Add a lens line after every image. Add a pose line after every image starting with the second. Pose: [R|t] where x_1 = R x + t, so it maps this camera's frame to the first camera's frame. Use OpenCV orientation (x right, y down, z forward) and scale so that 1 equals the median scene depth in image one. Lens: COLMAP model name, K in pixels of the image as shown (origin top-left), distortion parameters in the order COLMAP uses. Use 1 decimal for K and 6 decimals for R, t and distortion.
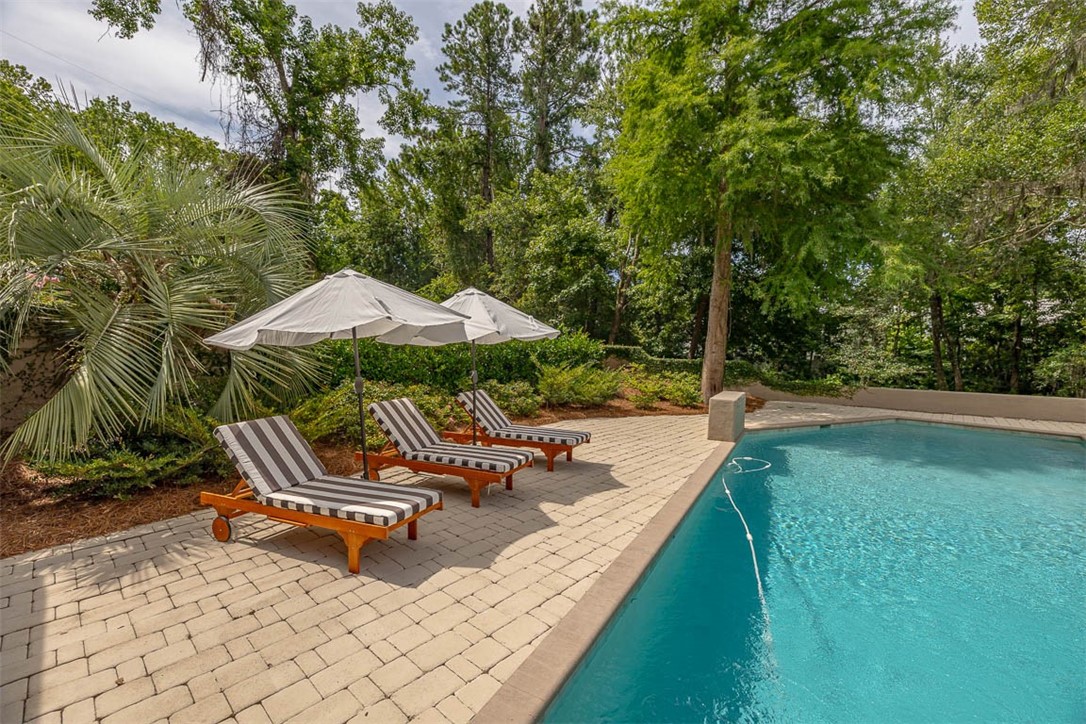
lens RADIAL K [[457.7, 0, 543.8], [0, 457.7, 357.3], [0, 0, 1]] dist [0.003549, -0.000423]
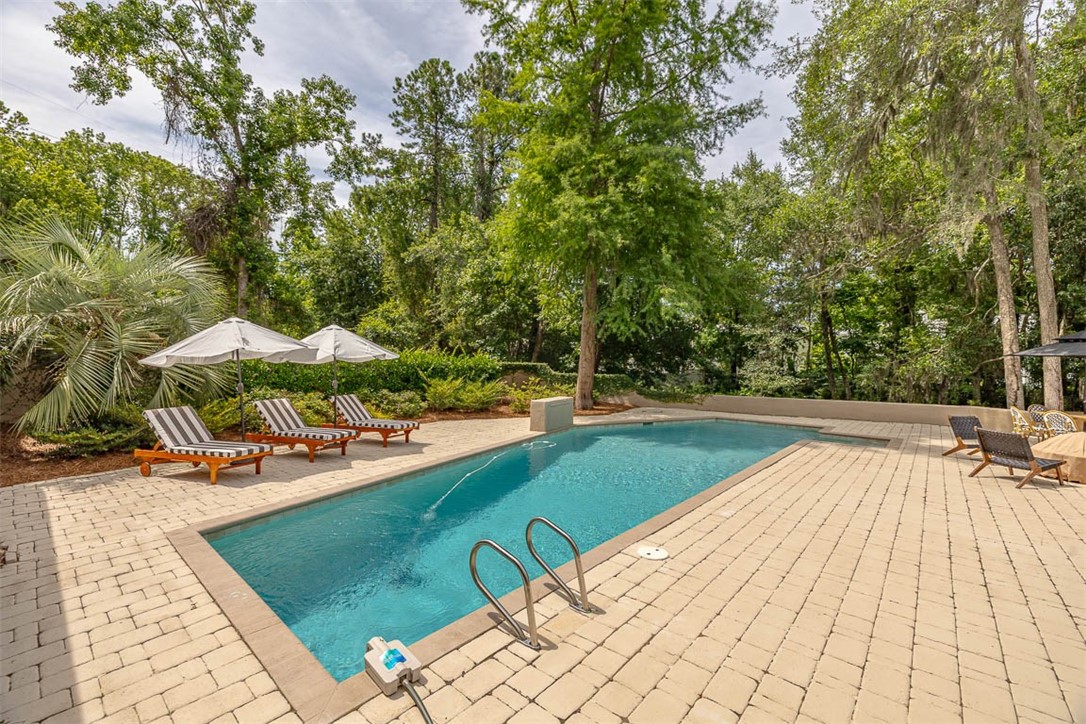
lens RADIAL K [[457.7, 0, 542.8], [0, 457.7, 357.2], [0, 0, 1]] dist [0.003549, -0.000423]
pose [[0.999357, -0.006436, 0.035271, 0.190486], [0.007768, 0.999257, -0.037749, 0.006565], [-0.035002, 0.037999, 0.998665, -0.206689]]
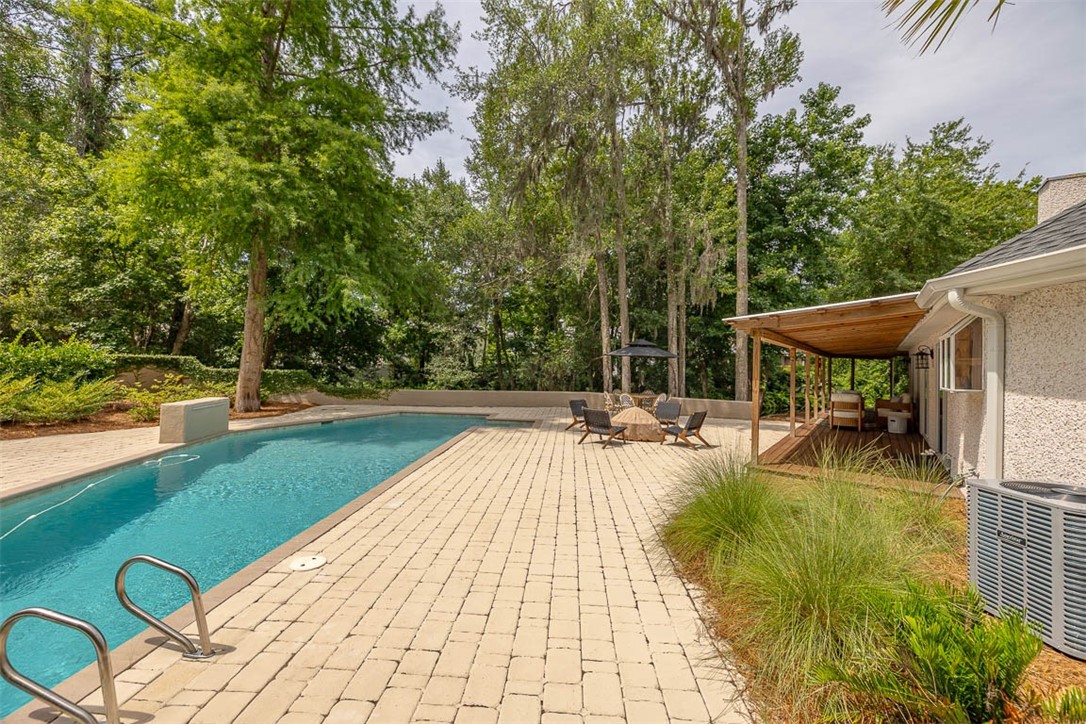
lens RADIAL K [[457.7, 0, 543.3], [0, 457.7, 356.9], [0, 0, 1]] dist [0.003549, -0.000423]
pose [[0.775930, 0.004876, 0.630800, 0.205815], [0.011269, 0.999703, -0.021590, 0.006909], [-0.630718, 0.023861, 0.775645, -0.211613]]
